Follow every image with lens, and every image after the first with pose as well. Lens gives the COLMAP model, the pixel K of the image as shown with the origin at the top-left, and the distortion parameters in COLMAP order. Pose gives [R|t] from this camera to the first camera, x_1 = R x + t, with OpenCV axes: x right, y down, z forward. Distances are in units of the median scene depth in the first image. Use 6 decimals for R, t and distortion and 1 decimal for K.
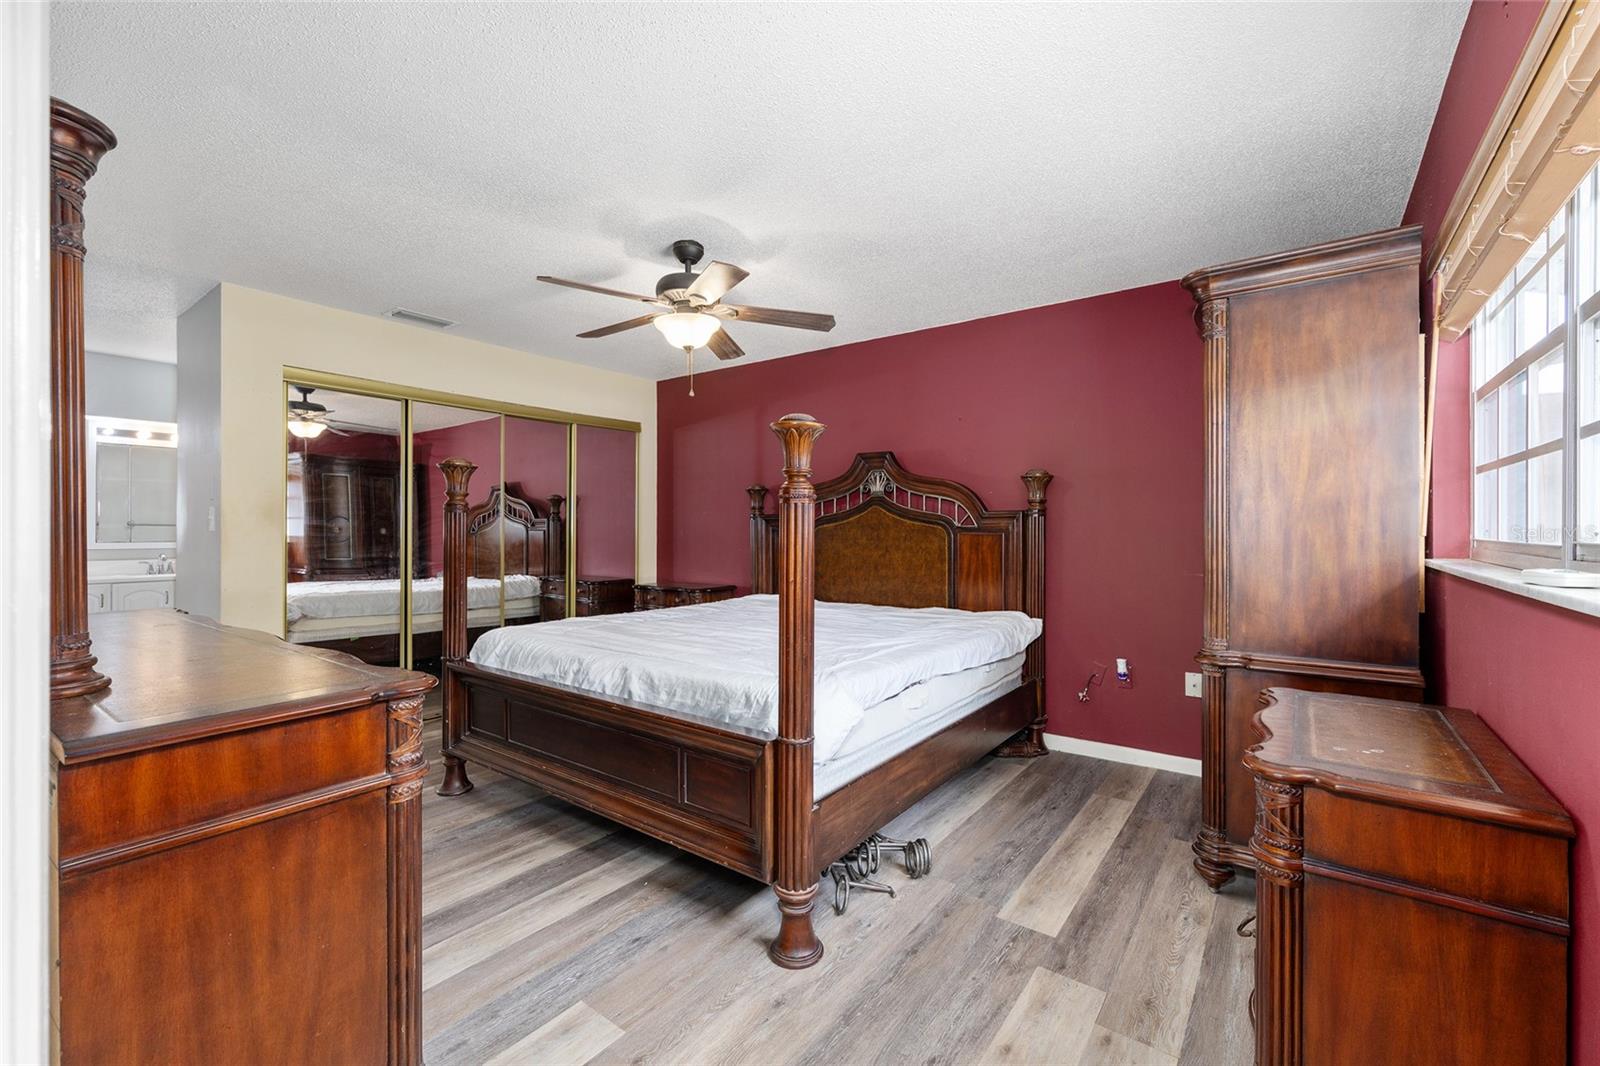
lens RADIAL K [[648.2, 0, 801.8], [0, 648.2, 530.6], [0, 0, 1]] dist [0.007226, 0.000208]
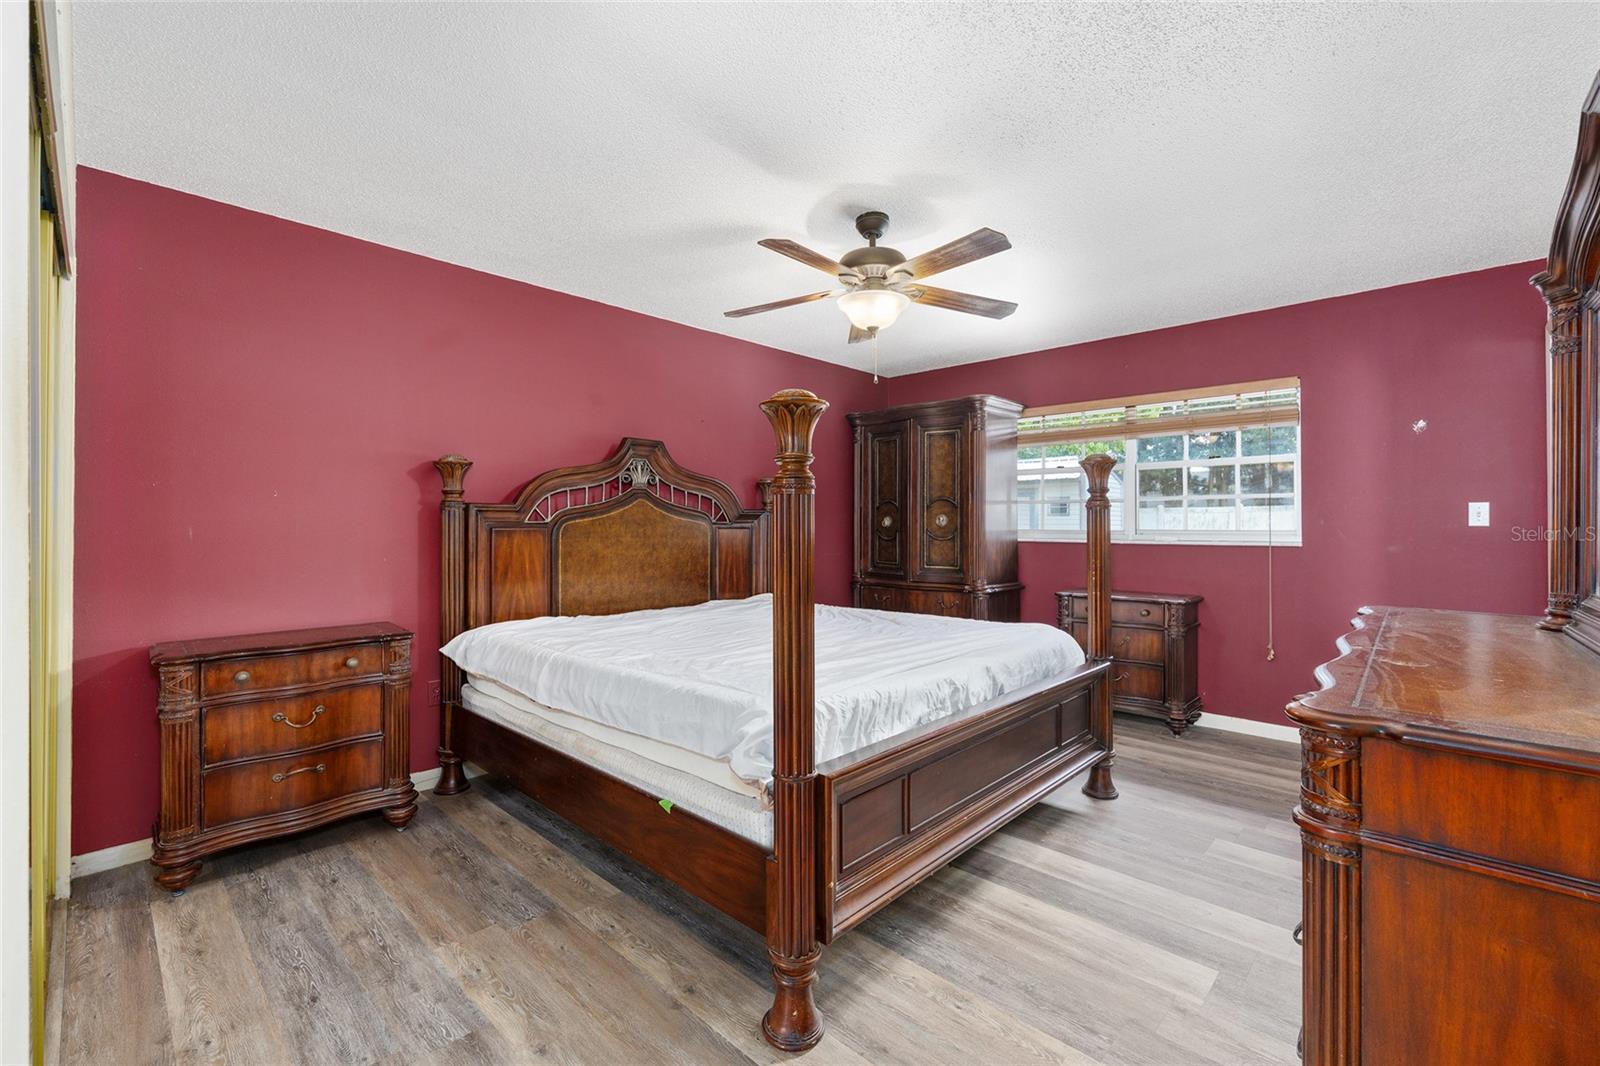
lens RADIAL K [[648.2, 0, 801.8], [0, 648.2, 530.6], [0, 0, 1]] dist [0.007226, 0.000208]
pose [[0.153750, -0.008359, 0.988074, -0.779905], [-0.004232, 0.999949, 0.009118, -0.004203], [-0.988101, -0.005583, 0.153707, 0.681530]]
